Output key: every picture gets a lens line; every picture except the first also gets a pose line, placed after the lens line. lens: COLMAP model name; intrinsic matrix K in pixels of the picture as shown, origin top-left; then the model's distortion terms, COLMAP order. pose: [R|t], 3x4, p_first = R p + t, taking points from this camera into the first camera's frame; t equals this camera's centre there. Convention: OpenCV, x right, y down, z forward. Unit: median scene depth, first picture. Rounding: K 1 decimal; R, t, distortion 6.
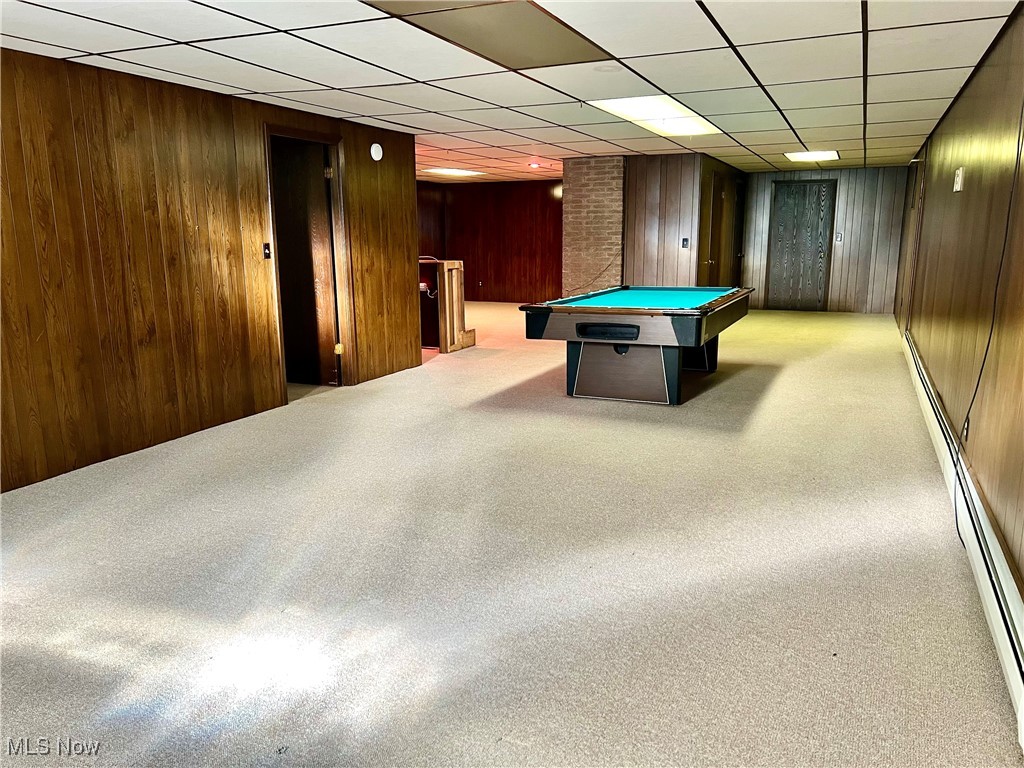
lens RADIAL K [[765.3, 0, 512.1], [0, 765.3, 386.7], [0, 0, 1]] dist [0.045837, -0.054085]
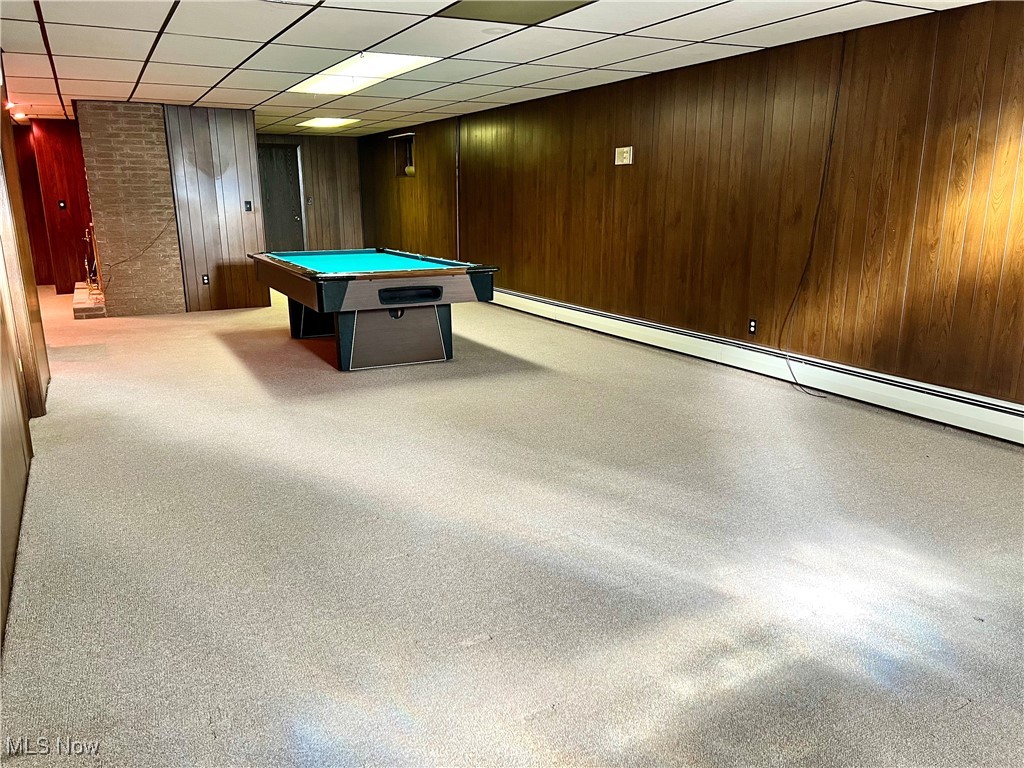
lens RADIAL K [[765.3, 0, 512.6], [0, 765.3, 388.3], [0, 0, 1]] dist [0.045837, -0.054085]
pose [[0.619421, -0.185704, 0.762779, -0.334498], [0.151605, 0.981626, 0.115872, -0.028425], [-0.770282, 0.043868, 0.636193, 0.161176]]
